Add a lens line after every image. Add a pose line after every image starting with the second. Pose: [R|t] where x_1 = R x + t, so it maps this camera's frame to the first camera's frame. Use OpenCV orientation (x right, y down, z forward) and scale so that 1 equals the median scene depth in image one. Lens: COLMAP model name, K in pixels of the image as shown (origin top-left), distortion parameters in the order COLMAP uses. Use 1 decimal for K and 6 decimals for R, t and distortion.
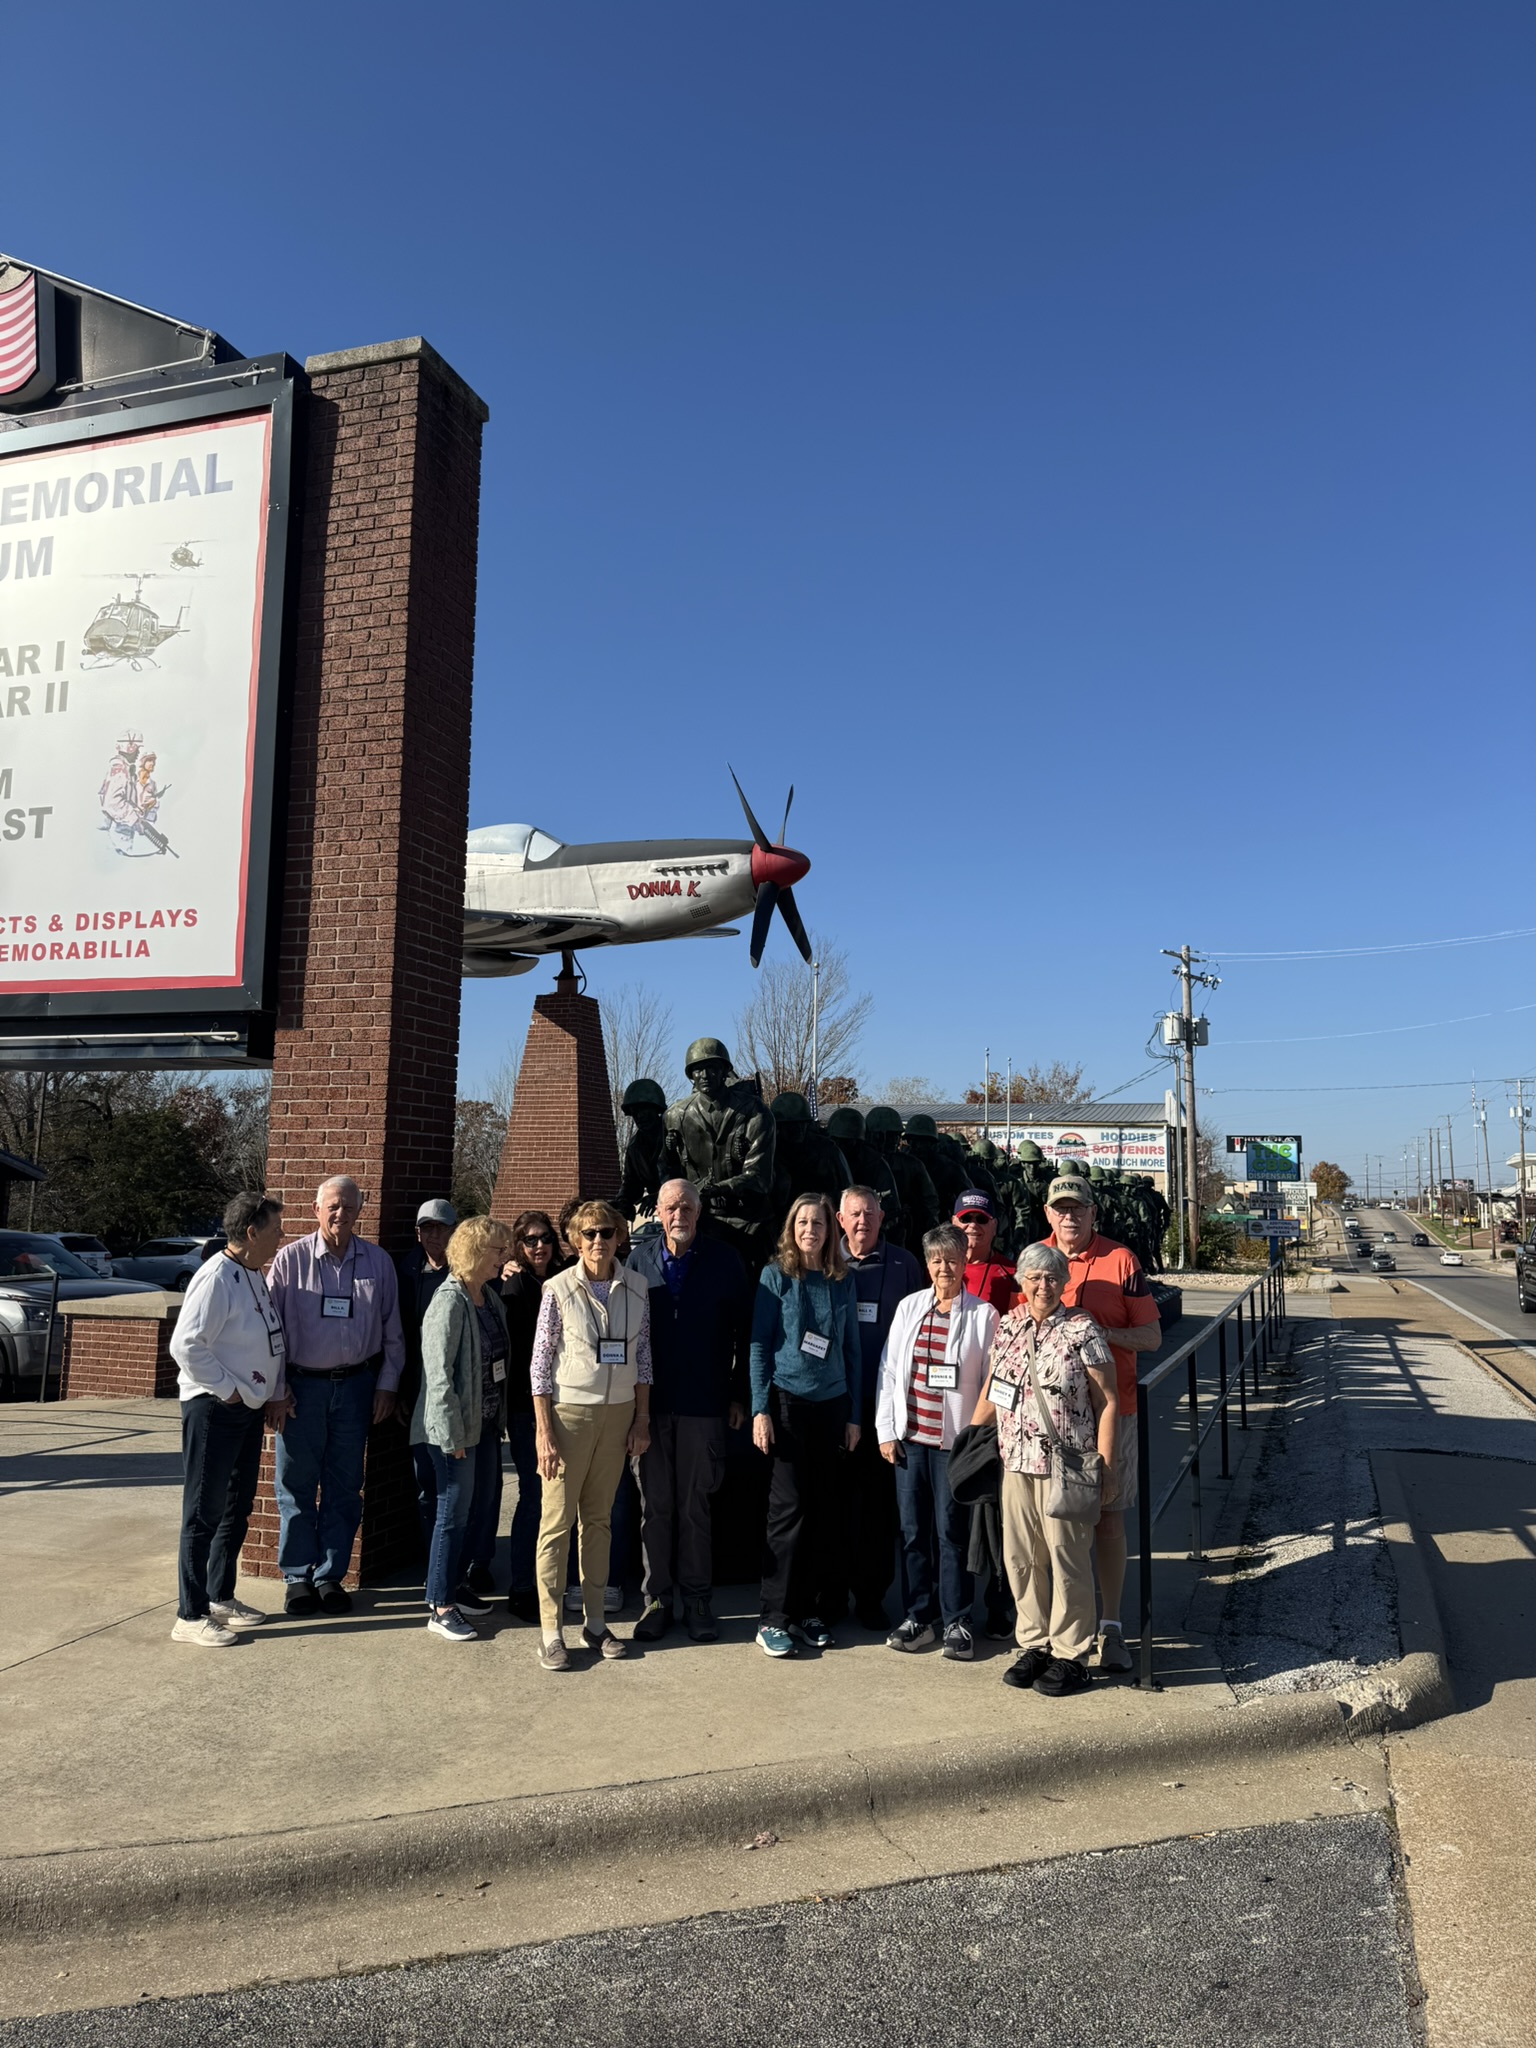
lens RADIAL K [[1450.7, 0, 768.0], [0, 1450.7, 1024.0], [0, 0, 1]] dist [0.146211, -0.252012]
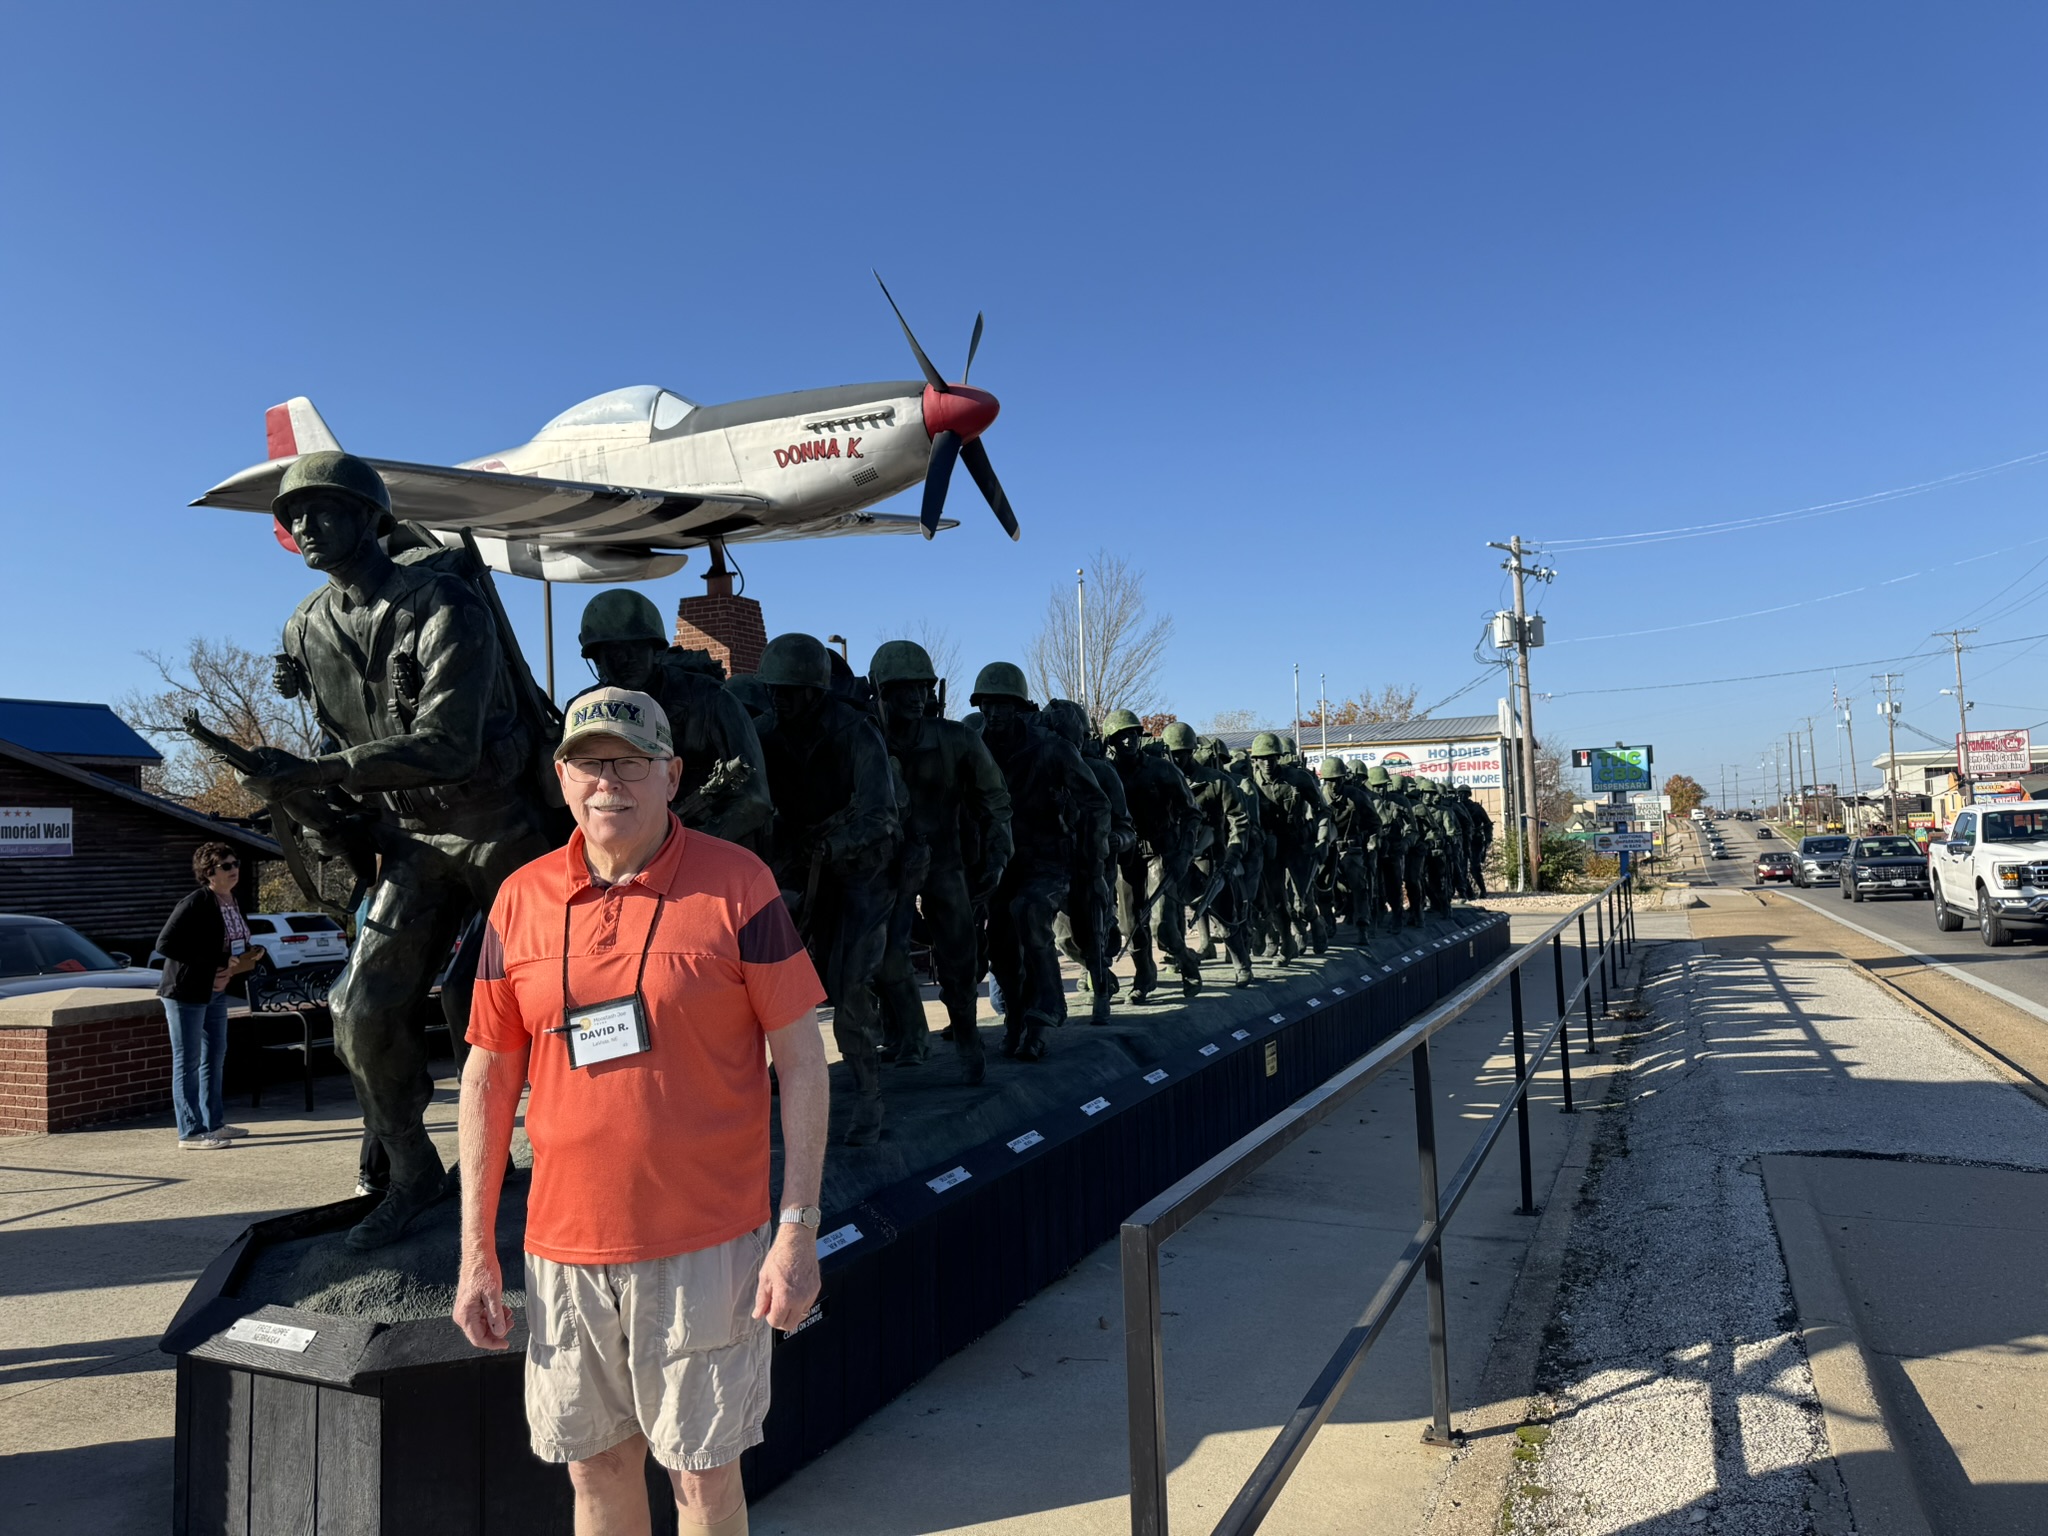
lens RADIAL K [[1456.3, 0, 1020.8], [0, 1456.3, 768.5], [0, 0, 1]] dist [0.090725, -0.123982]
pose [[0.996738, -0.055518, -0.058577, 0.076466], [0.059242, 0.996198, 0.063879, 0.035449], [0.054808, -0.067140, 0.996237, 0.202209]]
